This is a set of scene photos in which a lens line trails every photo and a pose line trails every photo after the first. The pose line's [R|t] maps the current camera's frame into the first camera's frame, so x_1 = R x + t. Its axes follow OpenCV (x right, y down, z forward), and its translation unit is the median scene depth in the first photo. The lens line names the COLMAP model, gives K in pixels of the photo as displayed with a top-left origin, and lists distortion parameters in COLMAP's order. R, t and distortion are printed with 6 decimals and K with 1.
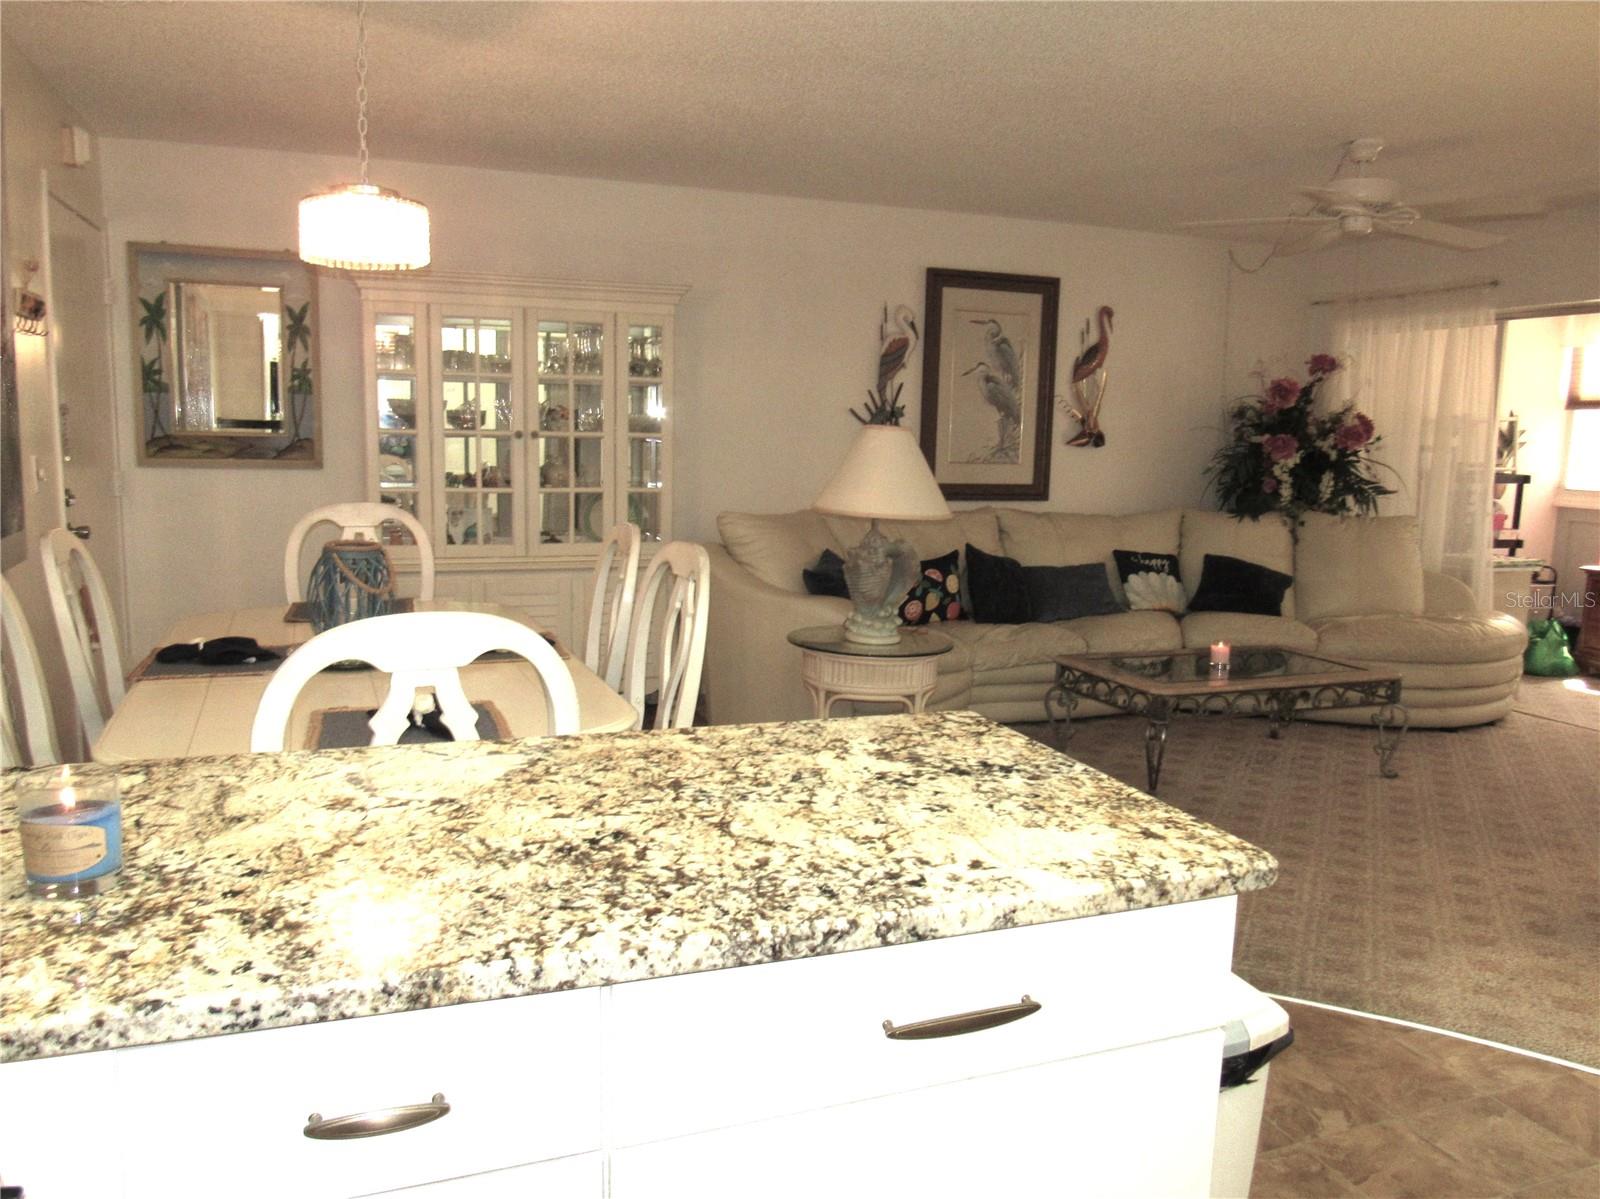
lens RADIAL K [[1193.9, 0, 800.0], [0, 1193.9, 599.5], [0, 0, 1]] dist [-0.035343, 0.002944]
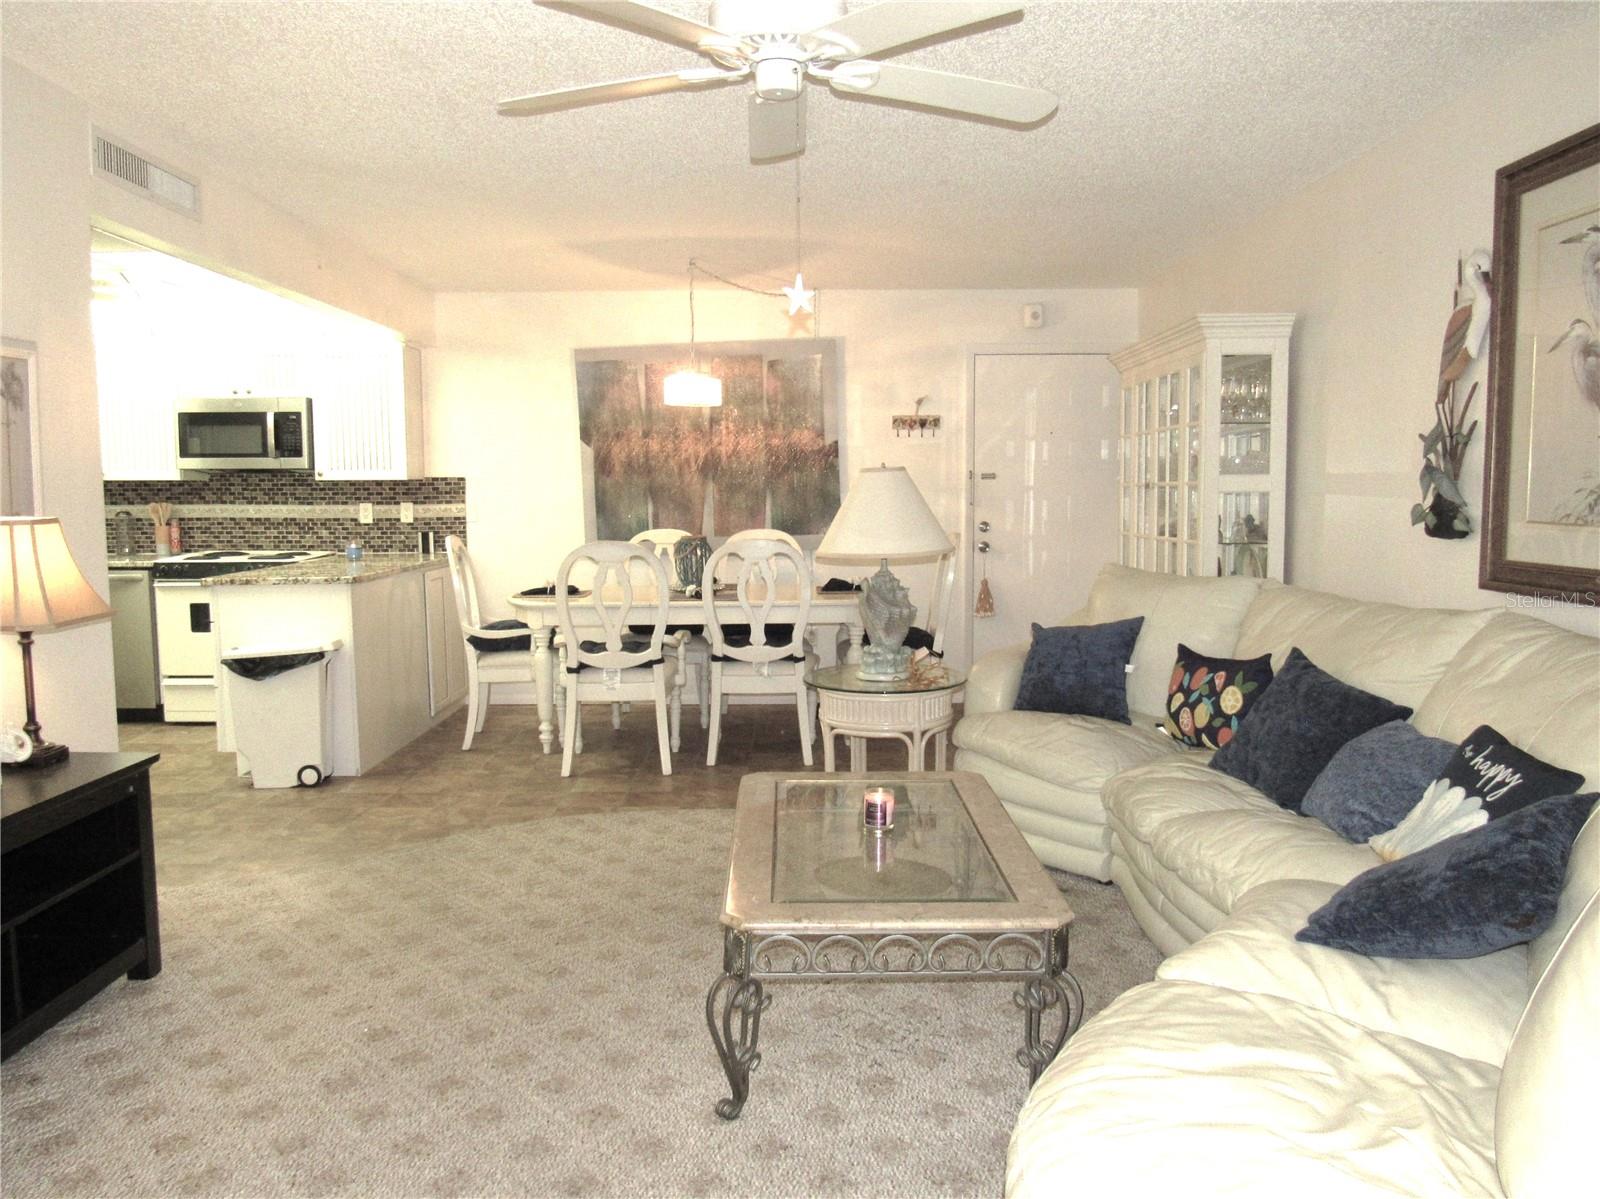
lens RADIAL K [[1191.1, 0, 800.0], [0, 1191.1, 599.5], [0, 0, 1]] dist [-0.015408, -0.000005]
pose [[-0.350658, 0.066173, -0.934163, 0.745630], [-0.133543, 0.983774, 0.119815, -0.104173], [0.926933, 0.166766, -0.336131, 0.911416]]
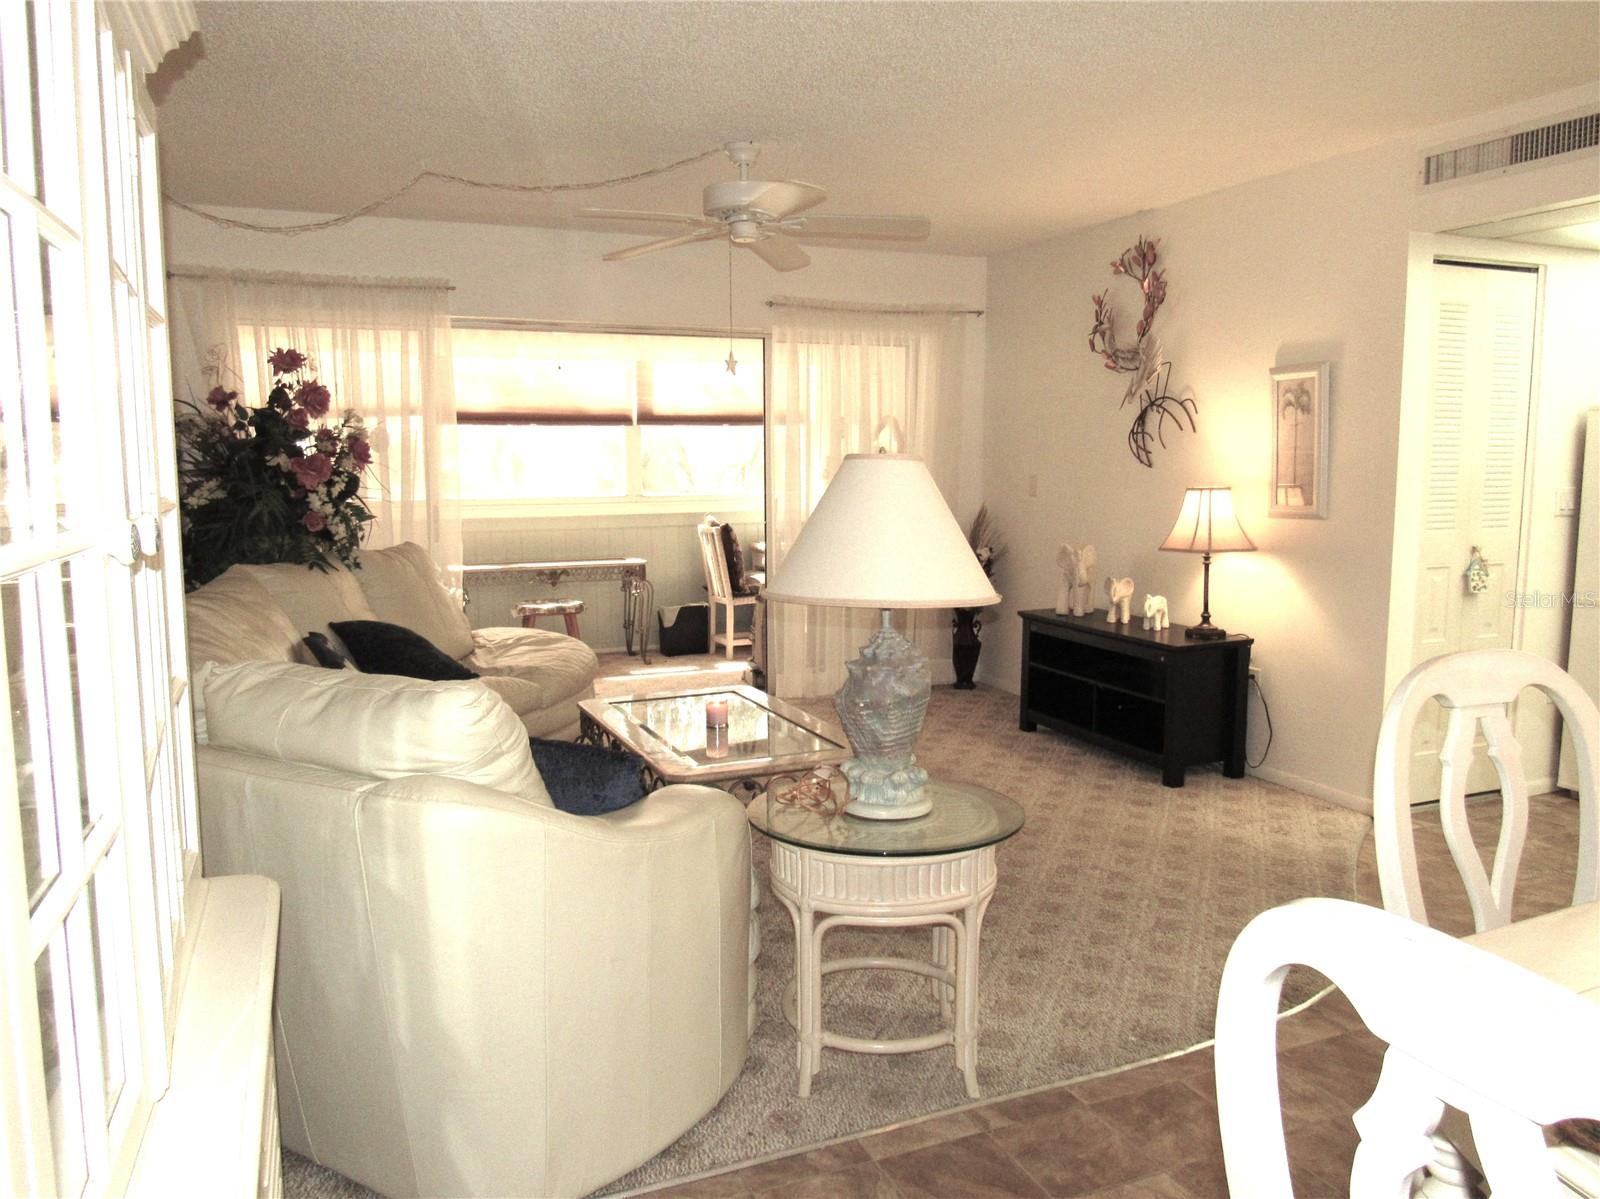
lens RADIAL K [[1143.9, 0, 800.0], [0, 1143.9, 599.5], [0, 0, 1]] dist [-0.052289, -0.000365]
pose [[-0.044544, -0.143665, 0.988623, -0.348551], [0.142304, 0.978602, 0.148621, -0.114879], [-0.988820, 0.147305, -0.023146, 0.748284]]
